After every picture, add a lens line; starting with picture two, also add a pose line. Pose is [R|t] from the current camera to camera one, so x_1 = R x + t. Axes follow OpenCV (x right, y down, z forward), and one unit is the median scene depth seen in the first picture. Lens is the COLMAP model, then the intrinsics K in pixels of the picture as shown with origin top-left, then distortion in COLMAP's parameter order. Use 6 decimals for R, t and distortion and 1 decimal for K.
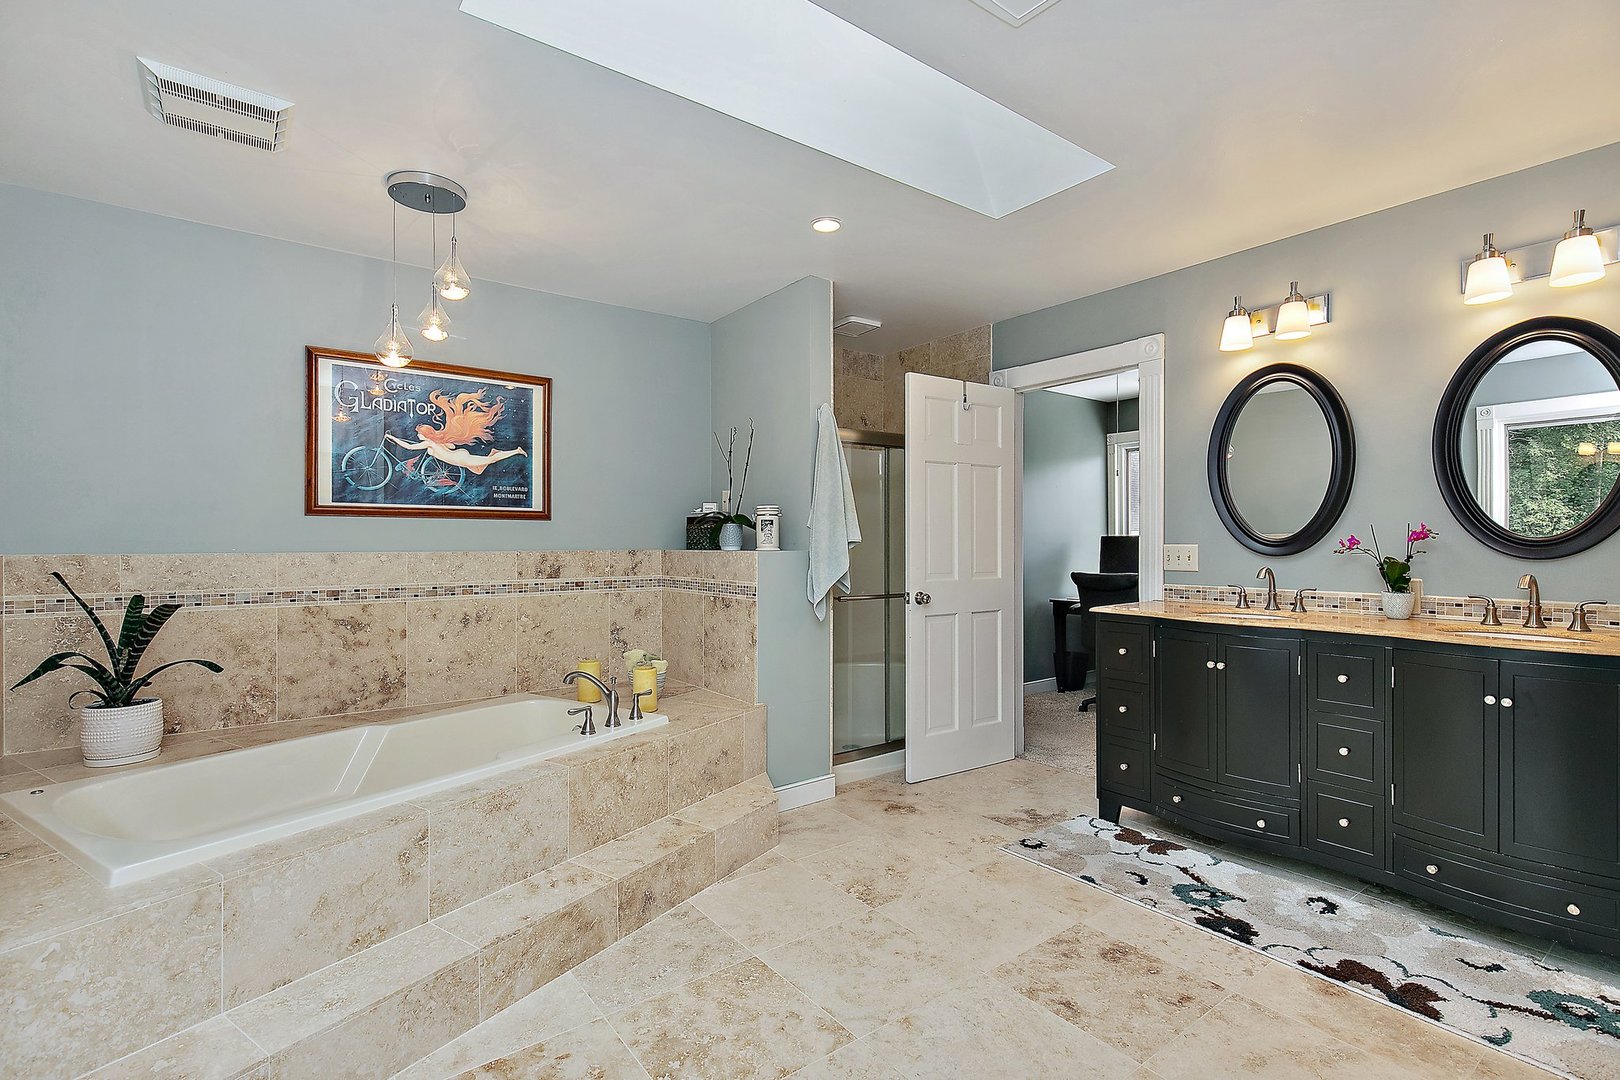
lens RADIAL K [[739.5, 0, 814.2], [0, 739.5, 533.5], [0, 0, 1]] dist [0.007255, -0.000505]
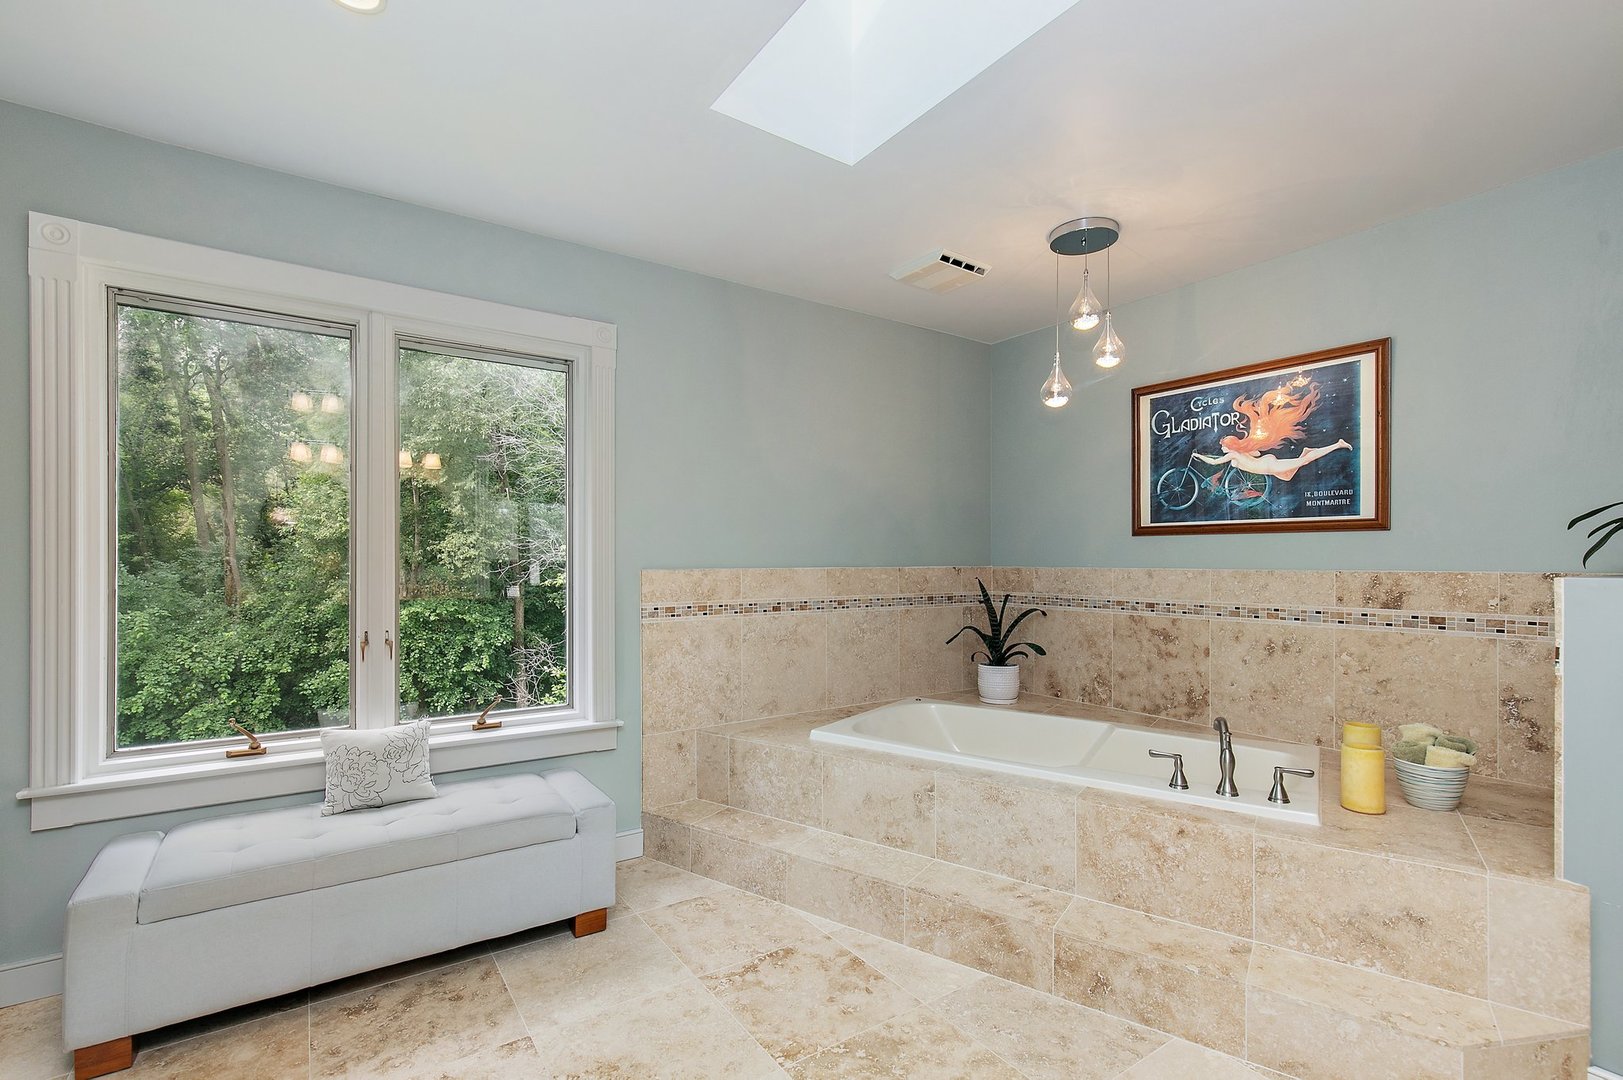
lens RADIAL K [[736.7, 0, 807.0], [0, 736.7, 553.5], [0, 0, 1]] dist [0.000192, 0.000527]
pose [[-0.039392, -0.006649, -0.999202, 0.470482], [0.010068, 0.999924, -0.007051, 0.005711], [0.999173, -0.010338, -0.039322, 0.526805]]
